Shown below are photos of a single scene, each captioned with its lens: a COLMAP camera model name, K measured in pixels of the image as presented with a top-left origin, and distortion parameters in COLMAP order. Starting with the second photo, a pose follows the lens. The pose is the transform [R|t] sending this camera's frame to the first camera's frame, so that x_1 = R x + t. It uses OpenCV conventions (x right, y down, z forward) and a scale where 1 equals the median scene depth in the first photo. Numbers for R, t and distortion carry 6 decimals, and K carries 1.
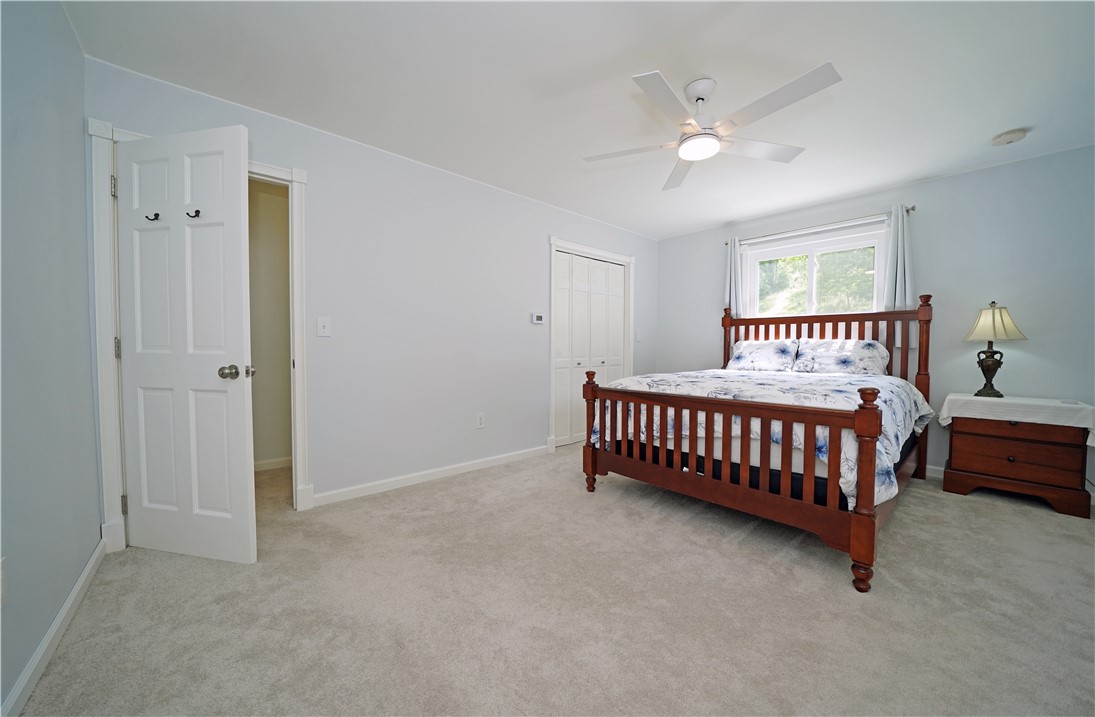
lens RADIAL K [[391.1, 0, 552.3], [0, 391.1, 362.4], [0, 0, 1]] dist [-0.019939, -0.000147]
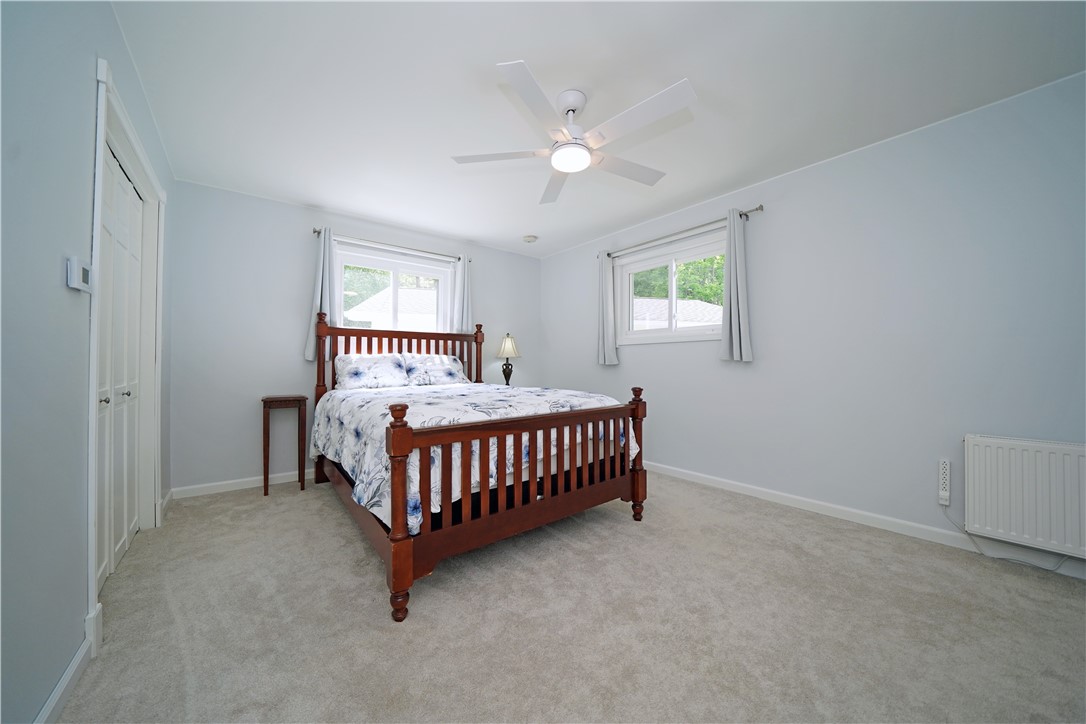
lens RADIAL K [[377.0, 0, 546.4], [0, 377.0, 358.3], [0, 0, 1]] dist [-0.009817, 0.000812]
pose [[0.059858, 0.007886, 0.998176, -0.421153], [0.038229, 0.999217, -0.010187, -0.029706], [-0.997475, 0.038769, 0.059510, 0.728682]]
